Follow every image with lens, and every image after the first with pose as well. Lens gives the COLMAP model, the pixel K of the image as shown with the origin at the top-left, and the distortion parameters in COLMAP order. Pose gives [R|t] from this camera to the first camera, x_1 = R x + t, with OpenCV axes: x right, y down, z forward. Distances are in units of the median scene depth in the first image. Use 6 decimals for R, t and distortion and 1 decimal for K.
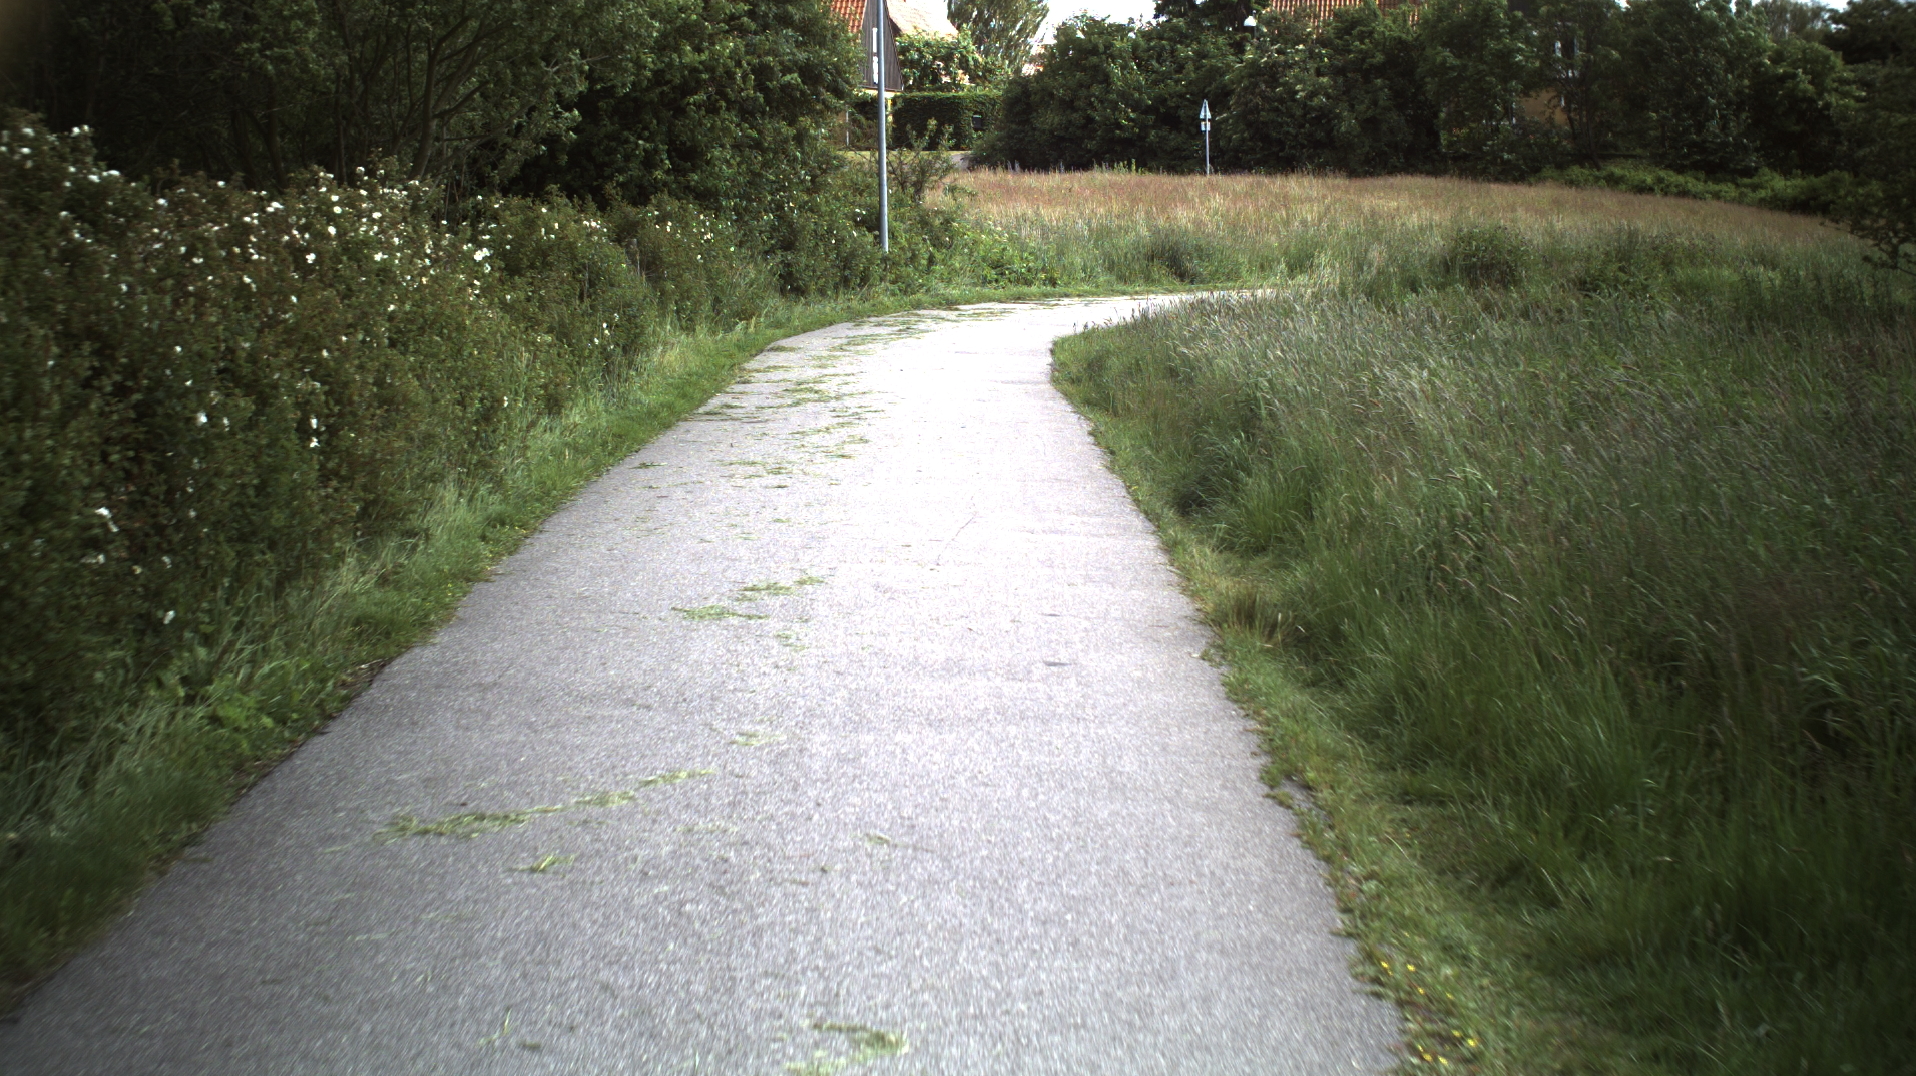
lens RADIAL K [[3323.3, 0, 958.0], [0, 3323.3, 538.0], [0, 0, 1]] dist [-0.287291, 0.248360]
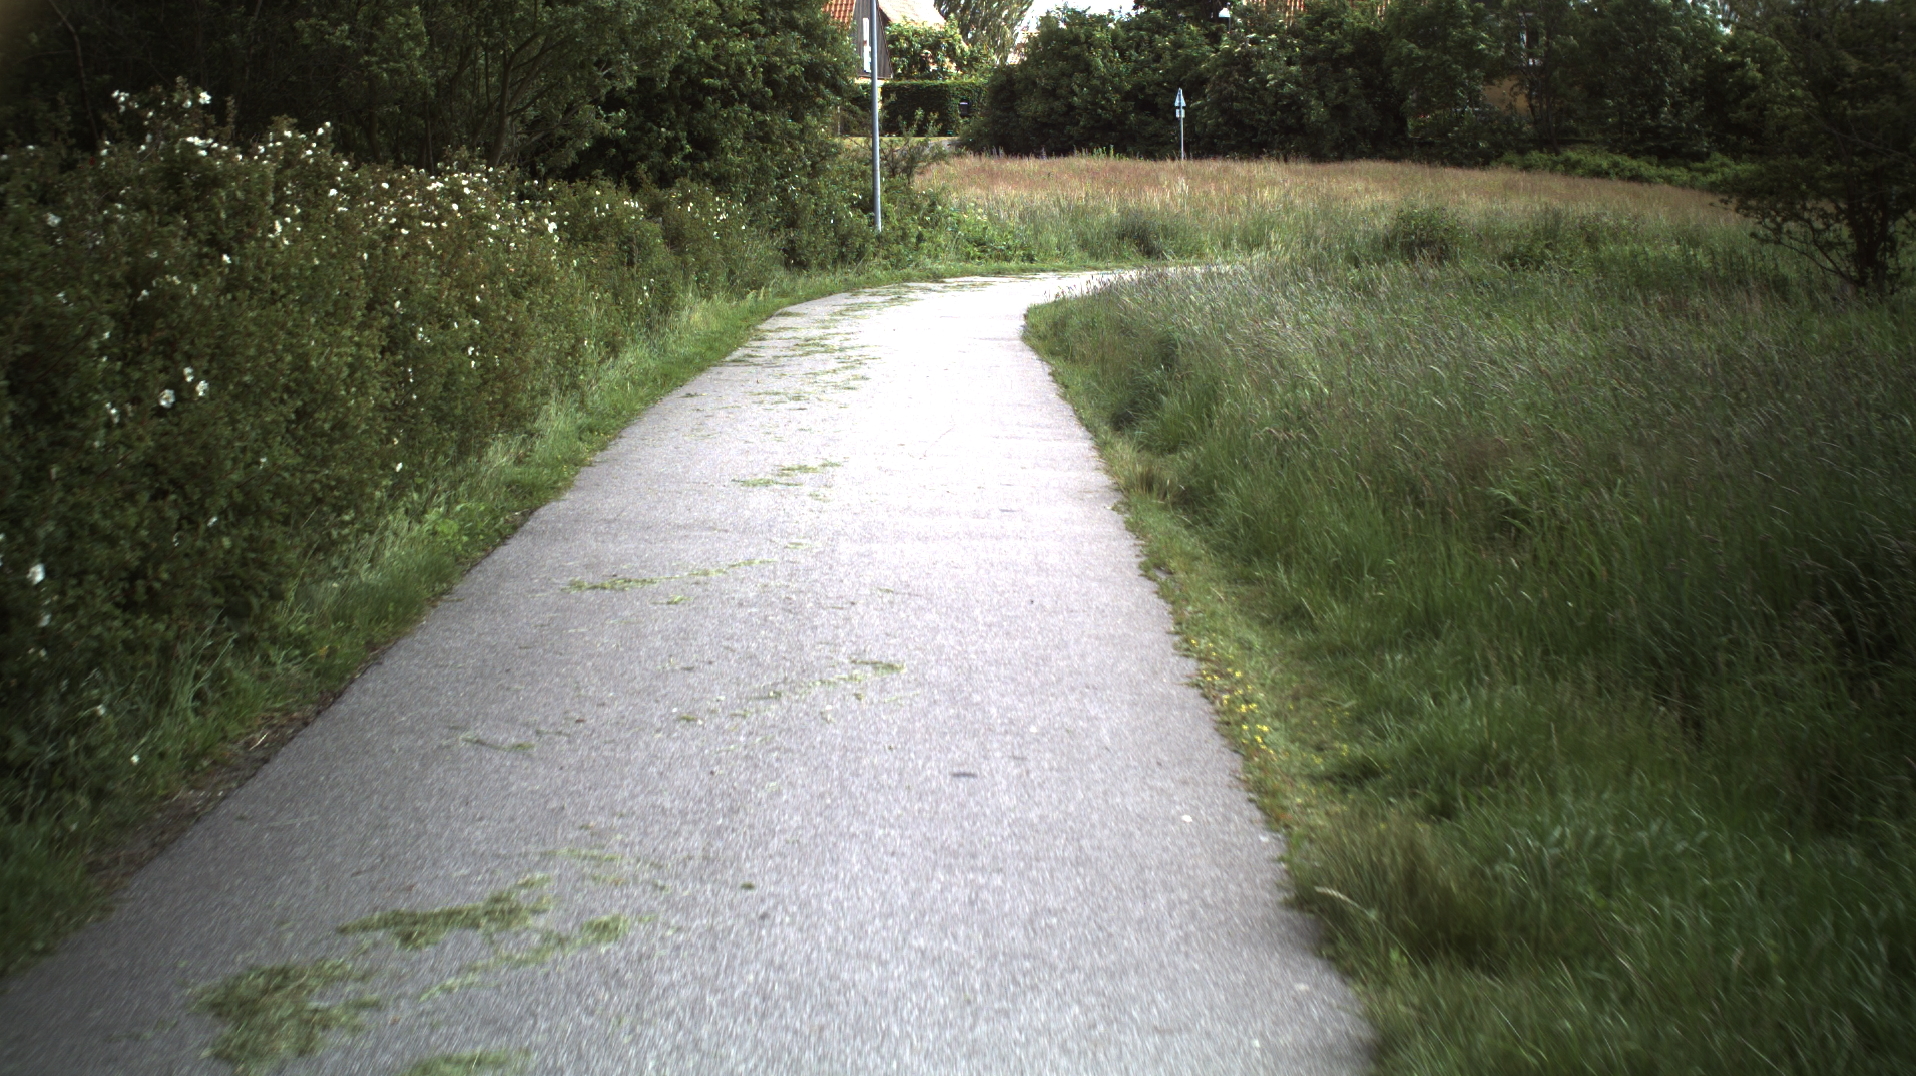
lens RADIAL K [[3323.3, 0, 958.0], [0, 3323.3, 538.0], [0, 0, 1]] dist [-0.287291, 0.248360]
pose [[0.999994, -0.000765, 0.003443, 0.000861], [0.000748, 0.999988, 0.004754, 0.011254], [-0.003447, -0.004752, 0.999983, -0.108661]]
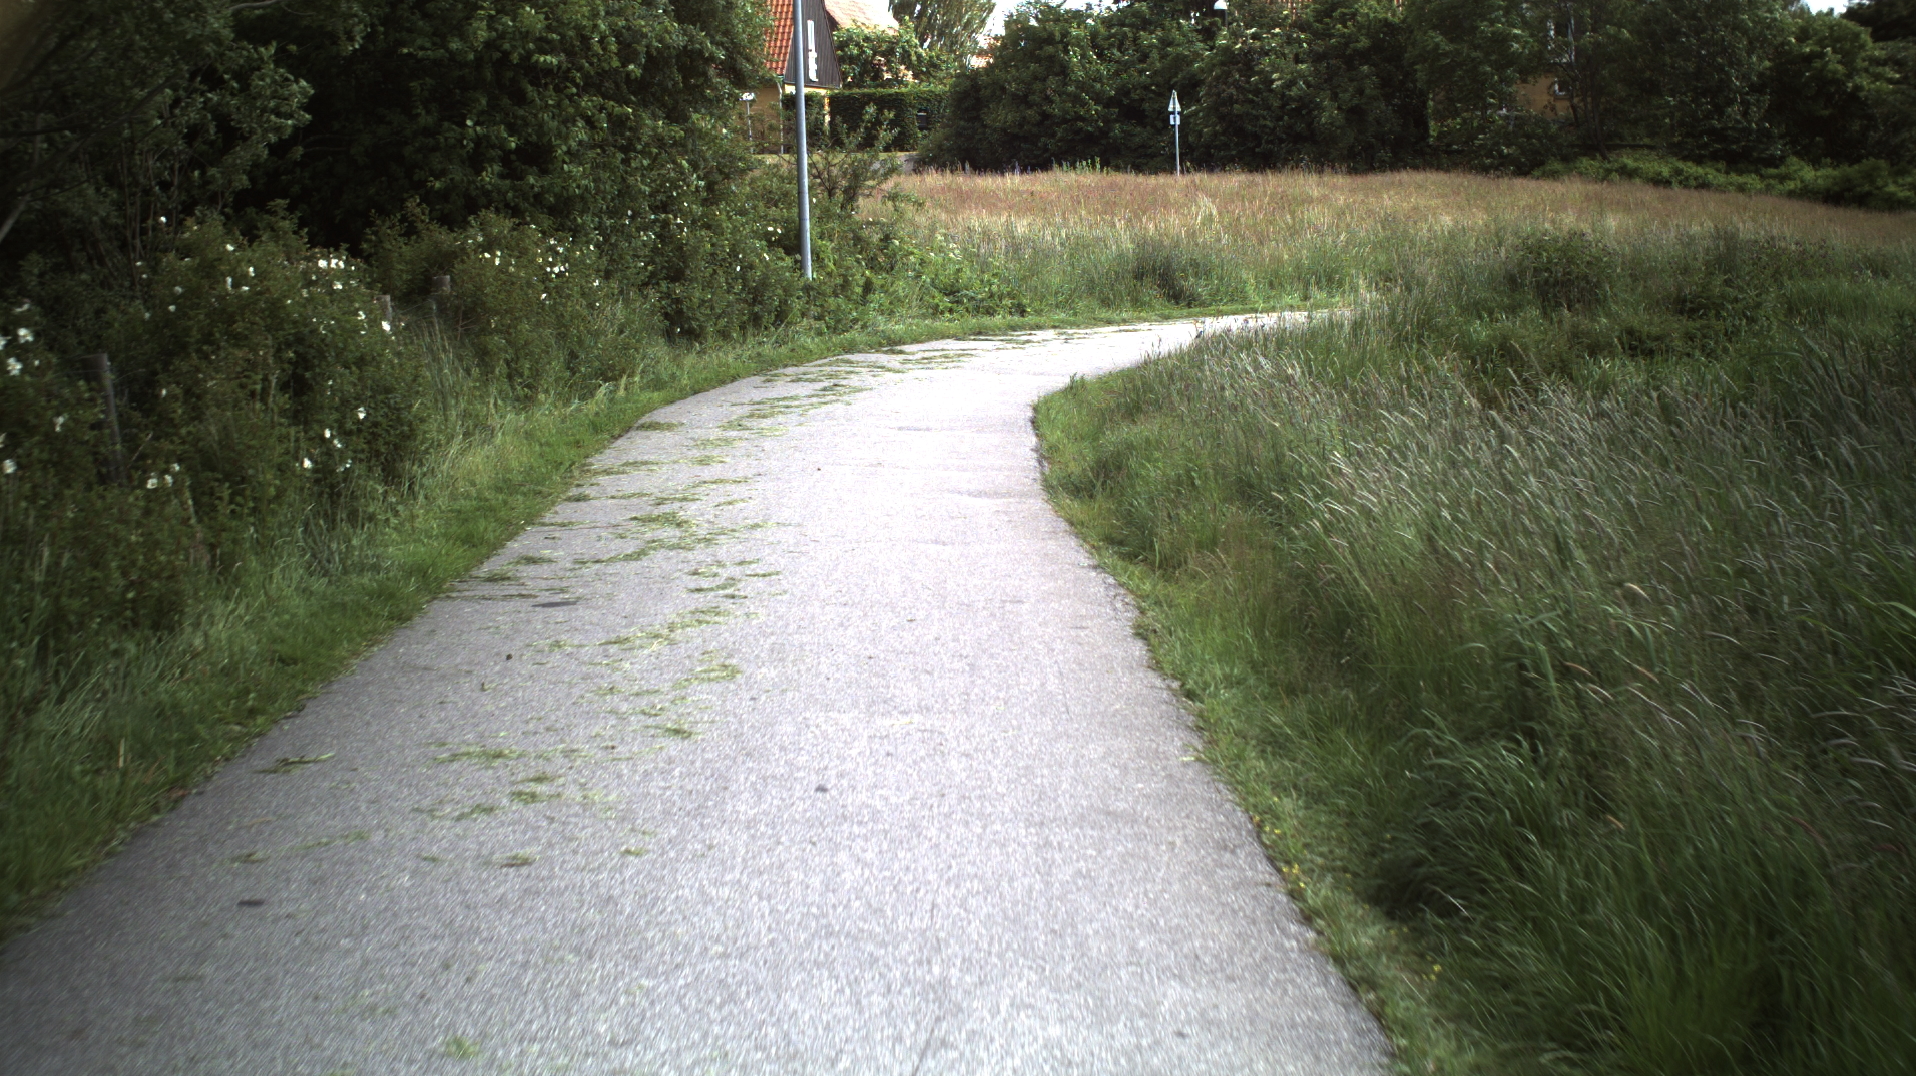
lens RADIAL K [[3323.3, 0, 958.0], [0, 3323.3, 538.0], [0, 0, 1]] dist [-0.287291, 0.248360]
pose [[0.999754, -0.016584, 0.014735, 0.000740], [0.016596, 0.999862, -0.000719, -0.023820], [-0.014721, 0.000964, 0.999891, 0.217484]]
